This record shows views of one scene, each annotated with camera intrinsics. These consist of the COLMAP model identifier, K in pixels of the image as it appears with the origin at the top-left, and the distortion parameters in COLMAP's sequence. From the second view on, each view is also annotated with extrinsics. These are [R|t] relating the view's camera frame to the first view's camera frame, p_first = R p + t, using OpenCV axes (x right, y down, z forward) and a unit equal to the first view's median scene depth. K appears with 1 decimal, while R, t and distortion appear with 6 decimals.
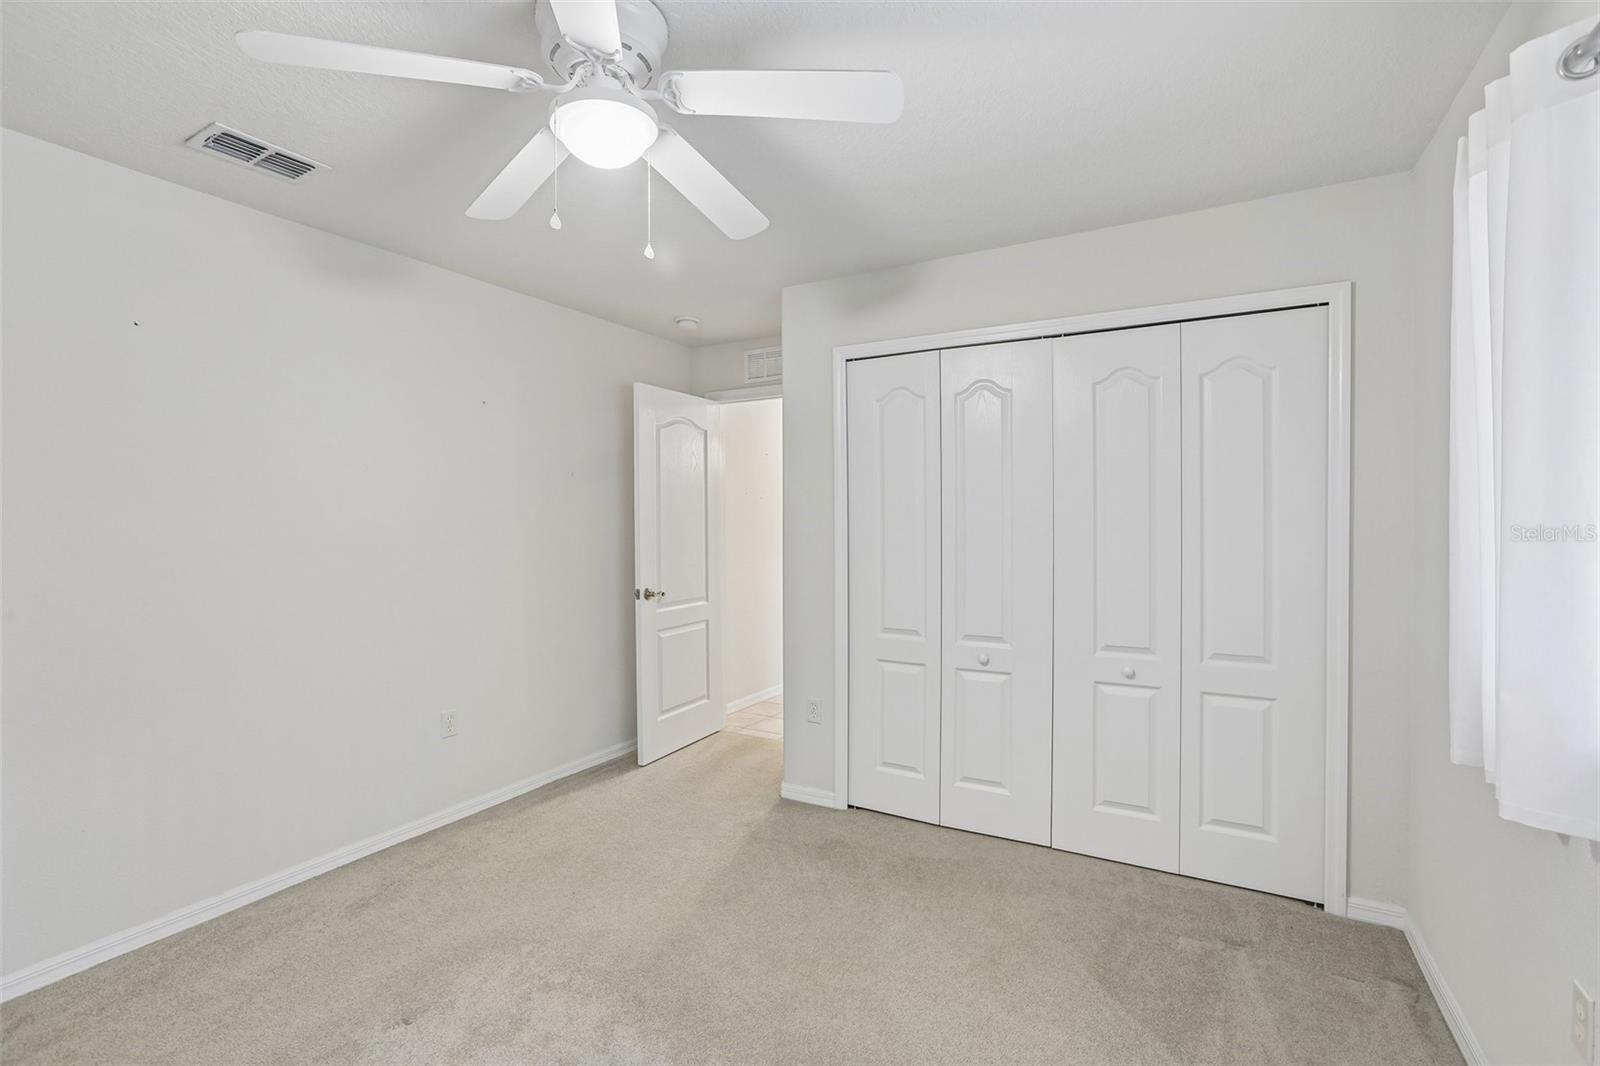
lens RADIAL K [[726.3, 0, 807.9], [0, 726.3, 530.8], [0, 0, 1]] dist [-0.032144, 0.013079]
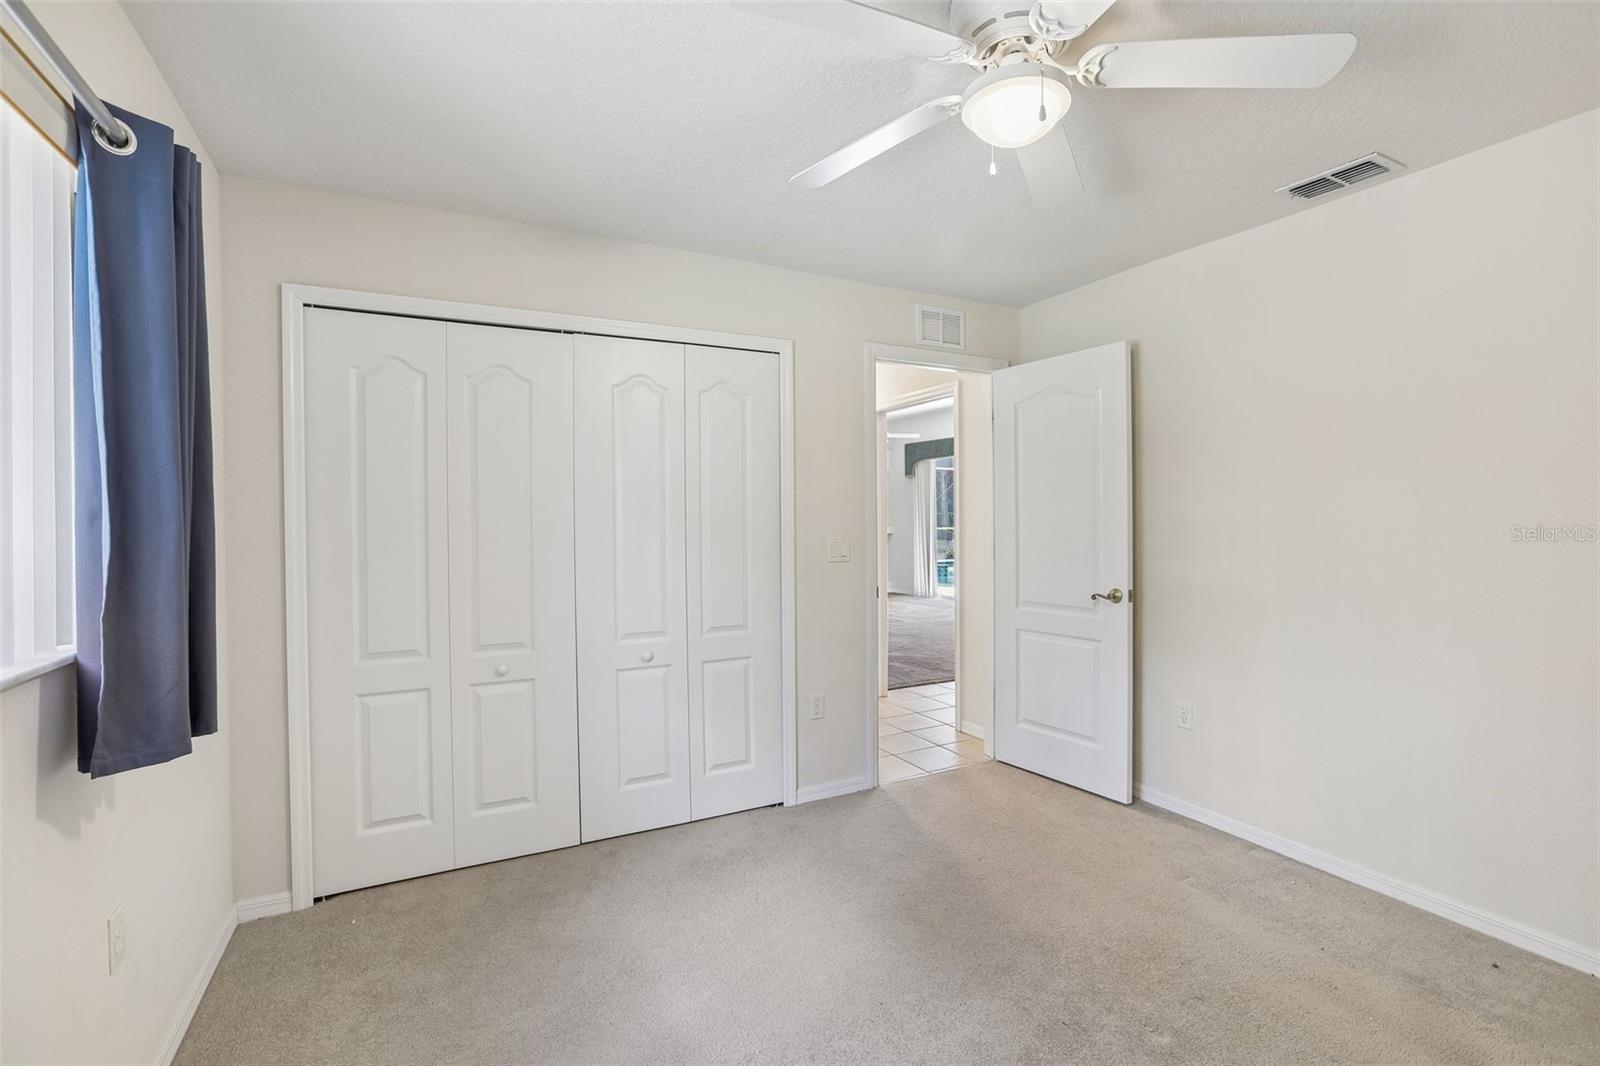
lens RADIAL K [[726.3, 0, 826.6], [0, 726.3, 528.2], [0, 0, 1]] dist [-0.032144, 0.013079]
pose [[0.528913, -0.017268, 0.848500, -0.360462], [0.014540, 0.999831, 0.011284, -0.004920], [-0.848551, 0.006369, 0.529075, 0.201782]]
